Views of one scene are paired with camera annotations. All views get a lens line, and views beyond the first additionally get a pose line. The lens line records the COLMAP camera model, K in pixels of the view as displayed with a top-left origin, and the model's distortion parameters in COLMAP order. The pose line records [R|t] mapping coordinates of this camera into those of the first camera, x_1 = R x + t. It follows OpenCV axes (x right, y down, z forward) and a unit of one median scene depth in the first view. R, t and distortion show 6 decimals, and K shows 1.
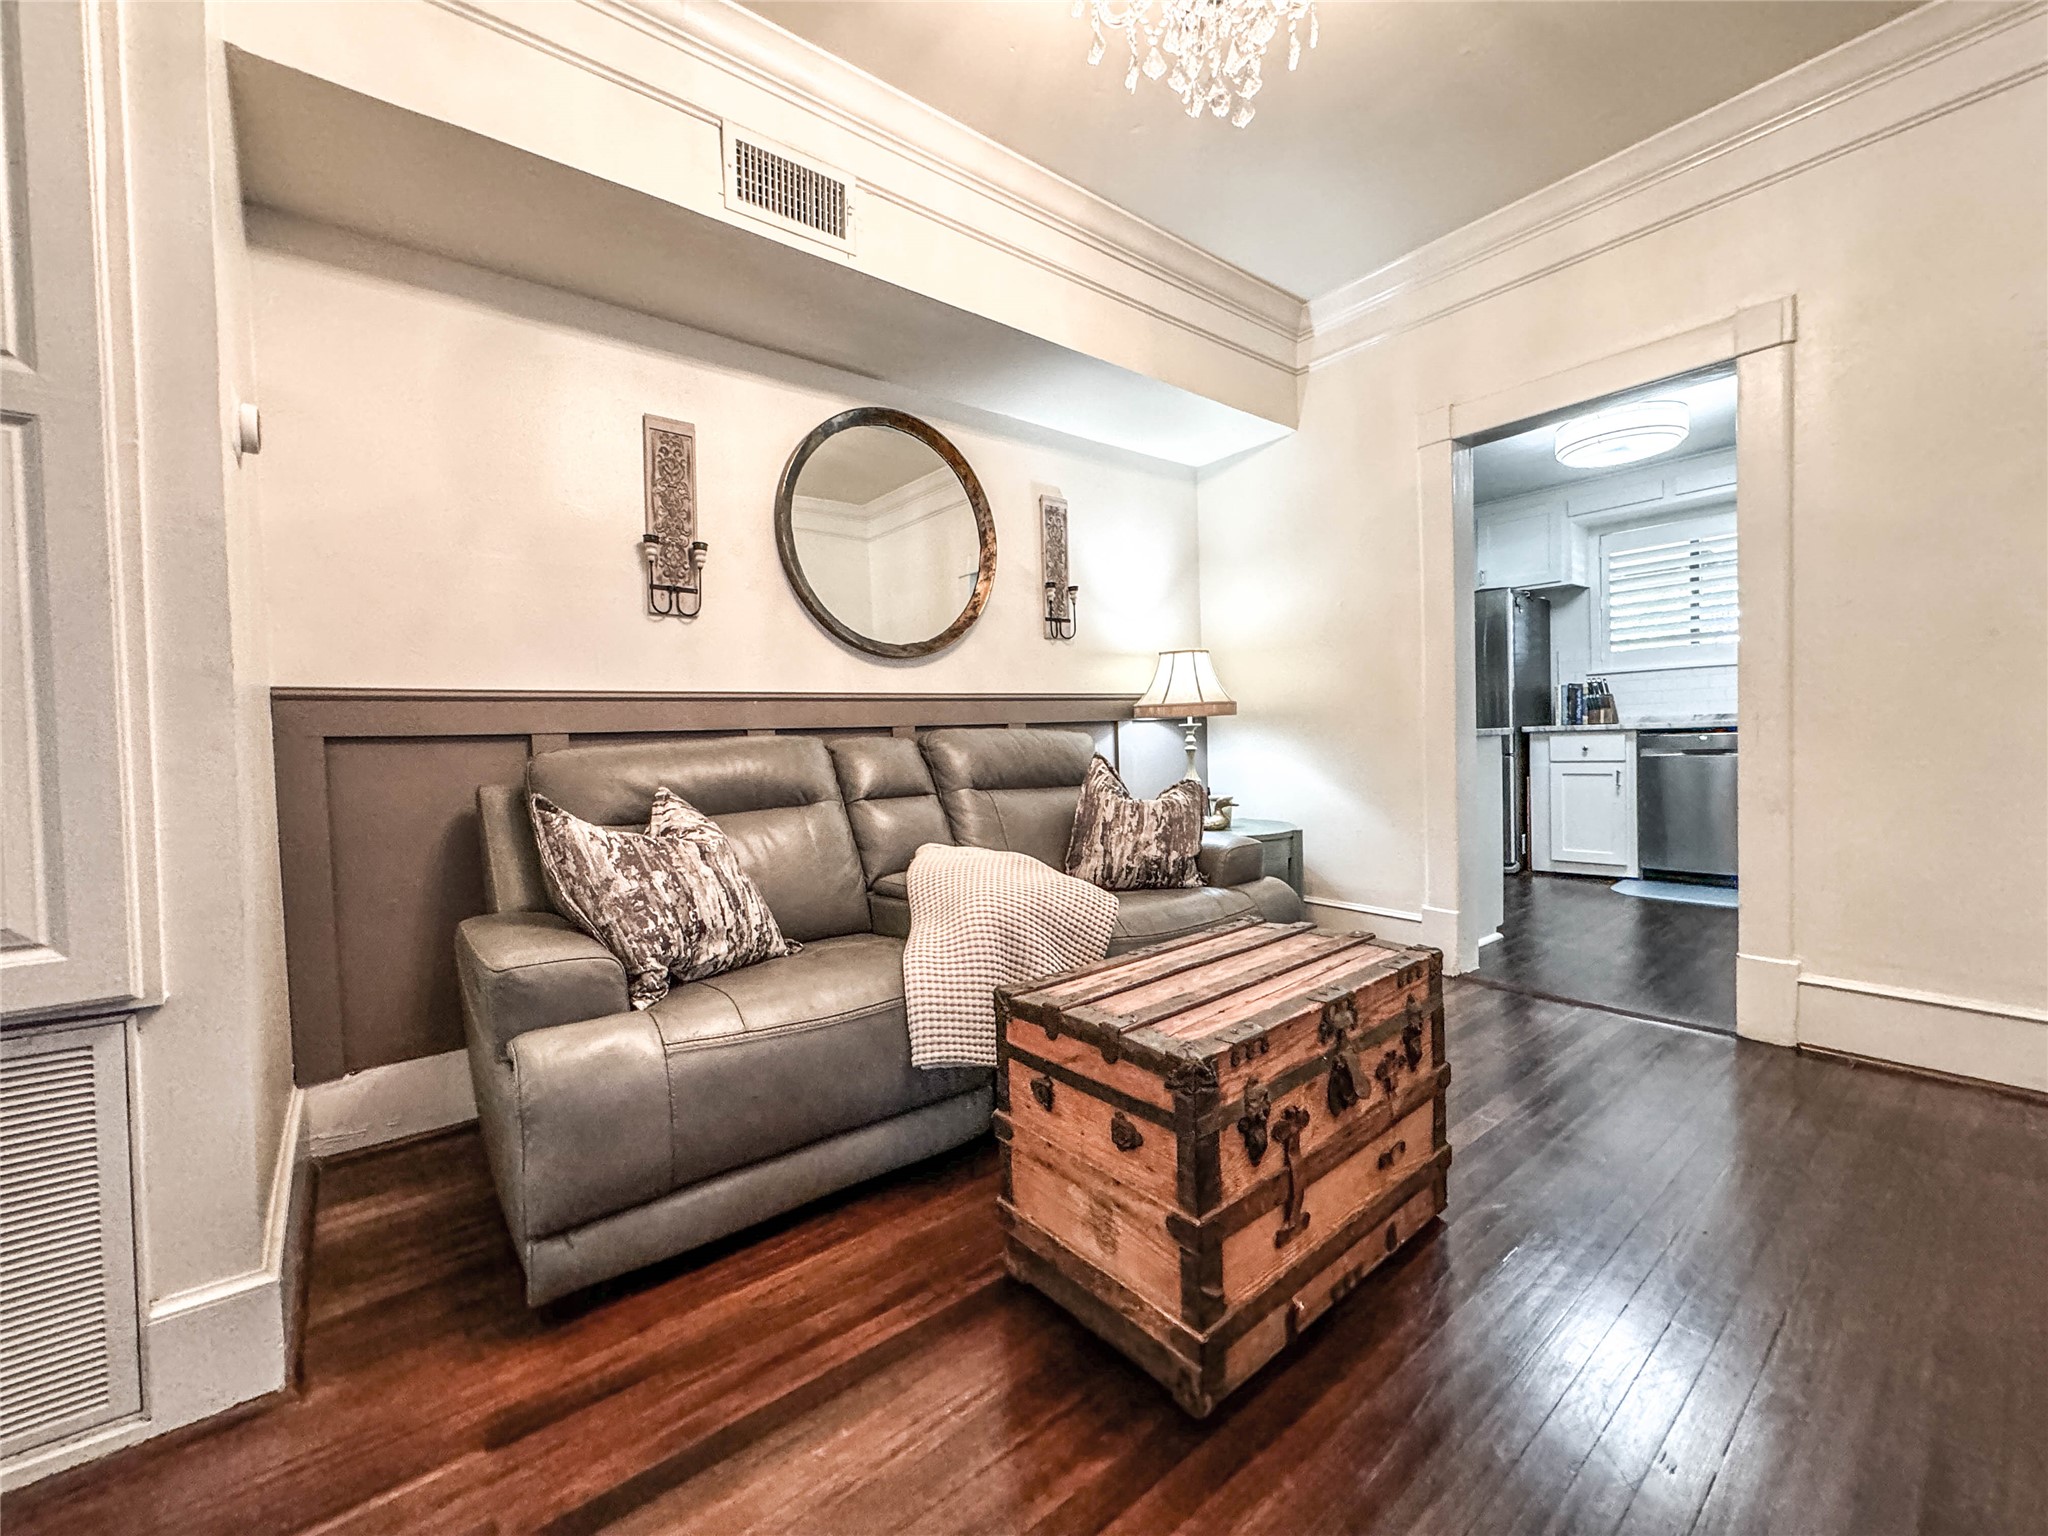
lens RADIAL K [[821.0, 0, 1024.5], [0, 821.0, 766.7], [0, 0, 1]] dist [0.000657, -0.000431]
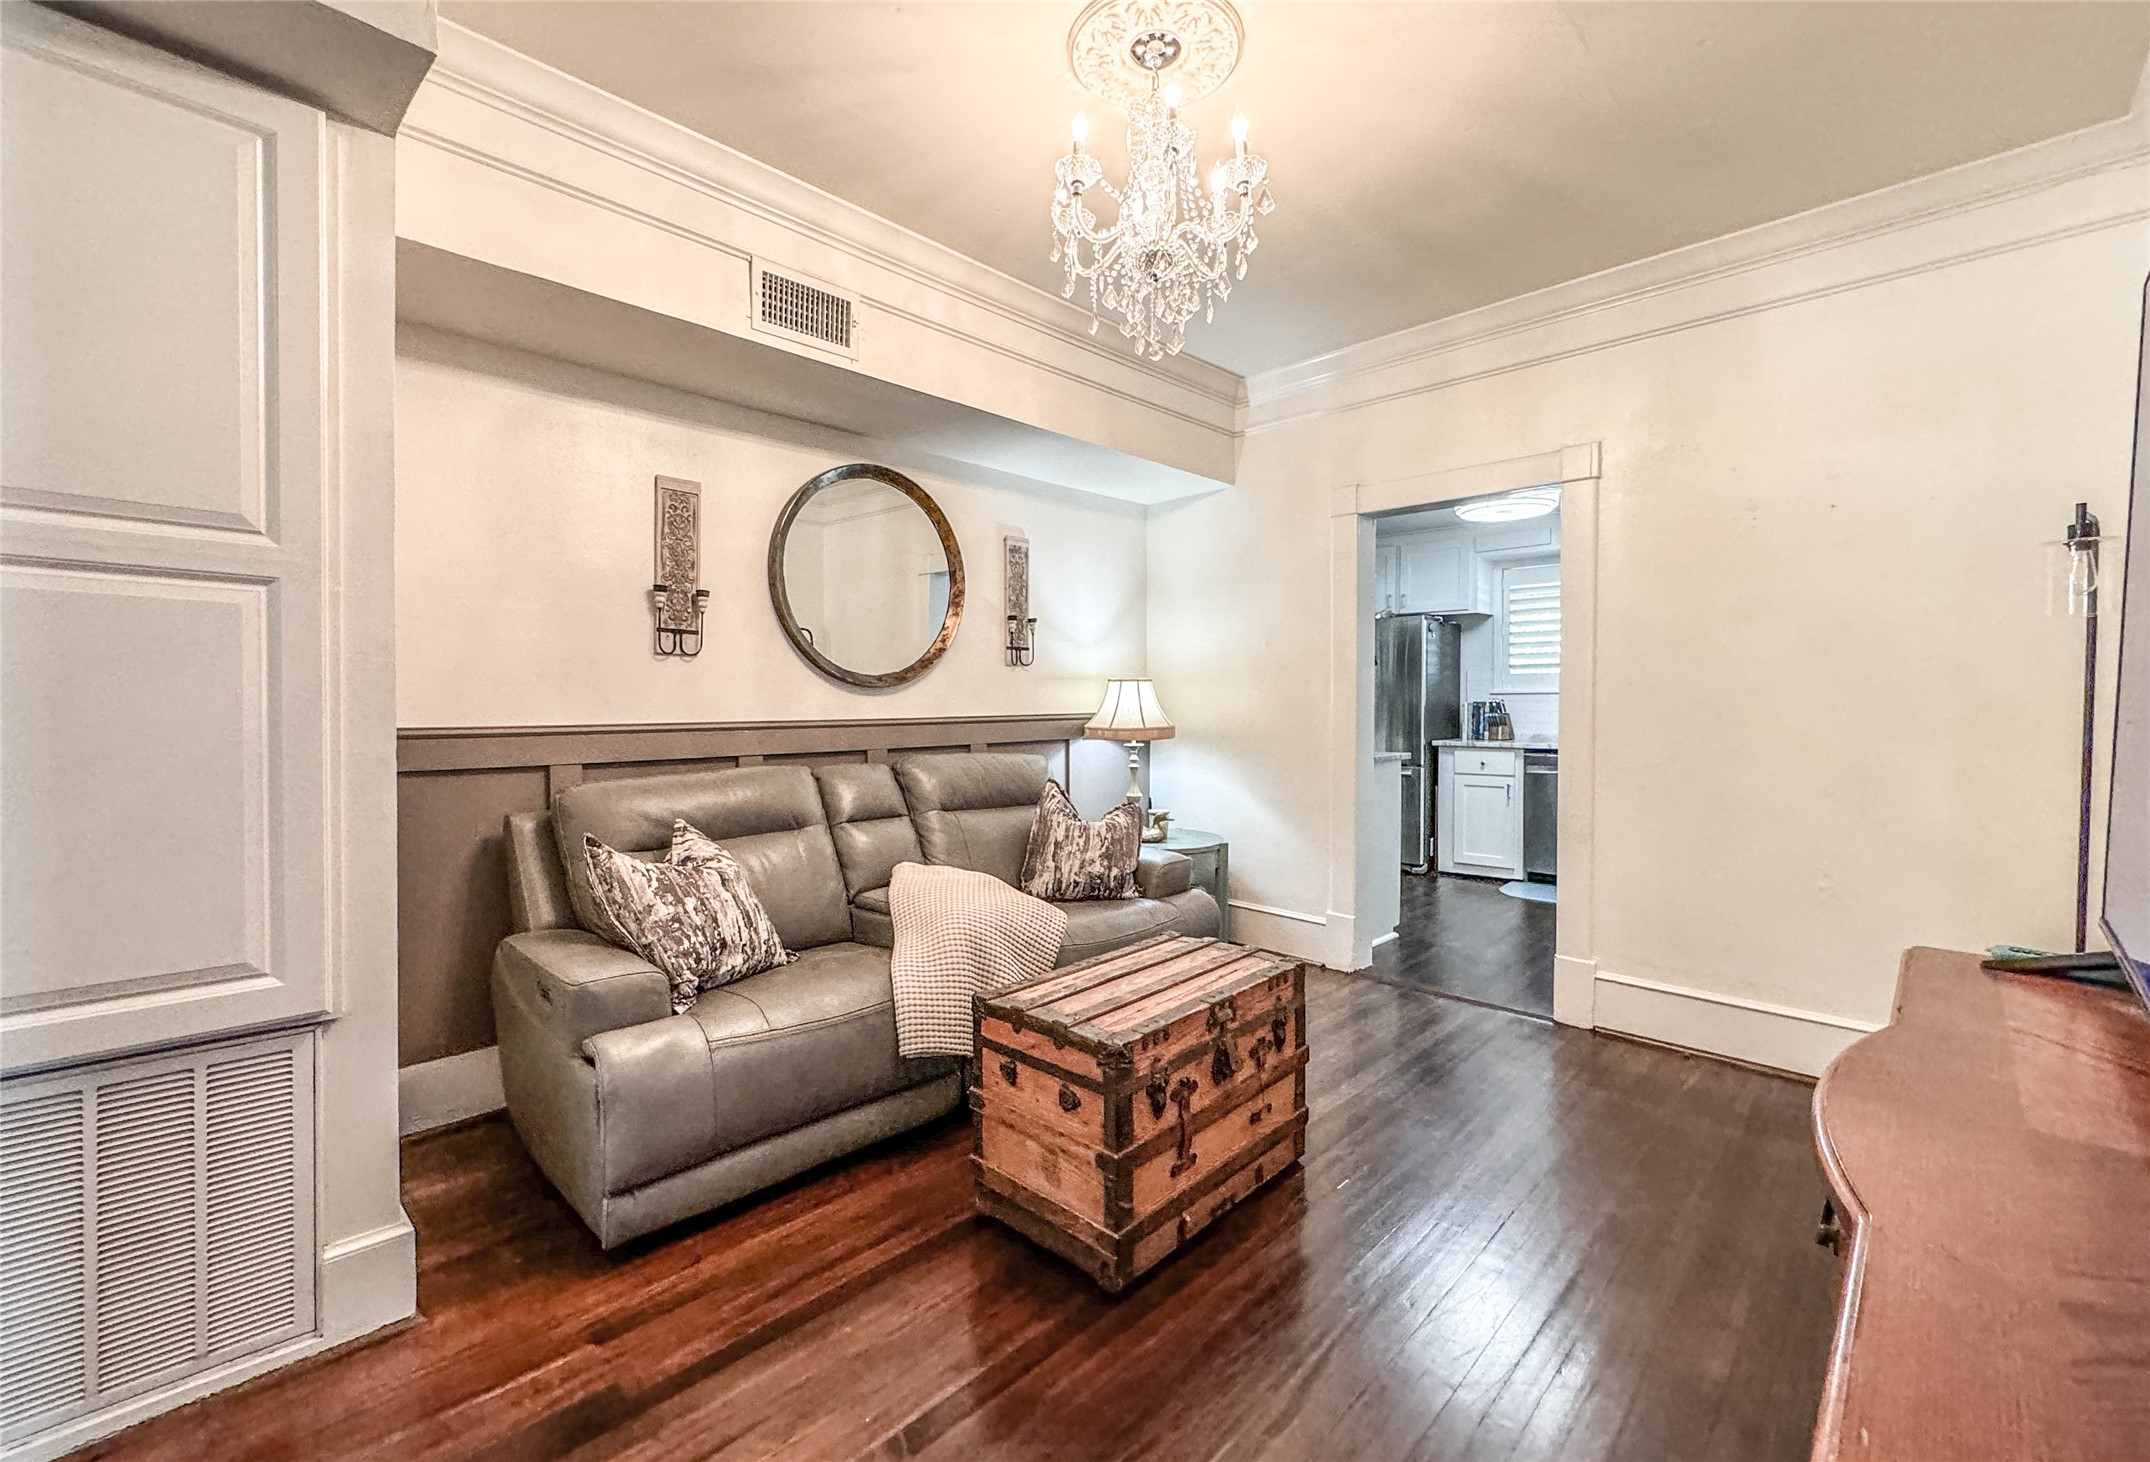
lens RADIAL K [[883.5, 0, 1078.6], [0, 883.5, 718.2], [0, 0, 1]] dist [-0.000297, 0.000411]
pose [[0.991750, 0.028482, 0.124983, -0.036776], [-0.025946, 0.999424, -0.021875, -0.094162], [-0.125534, 0.018452, 0.991918, -0.280599]]
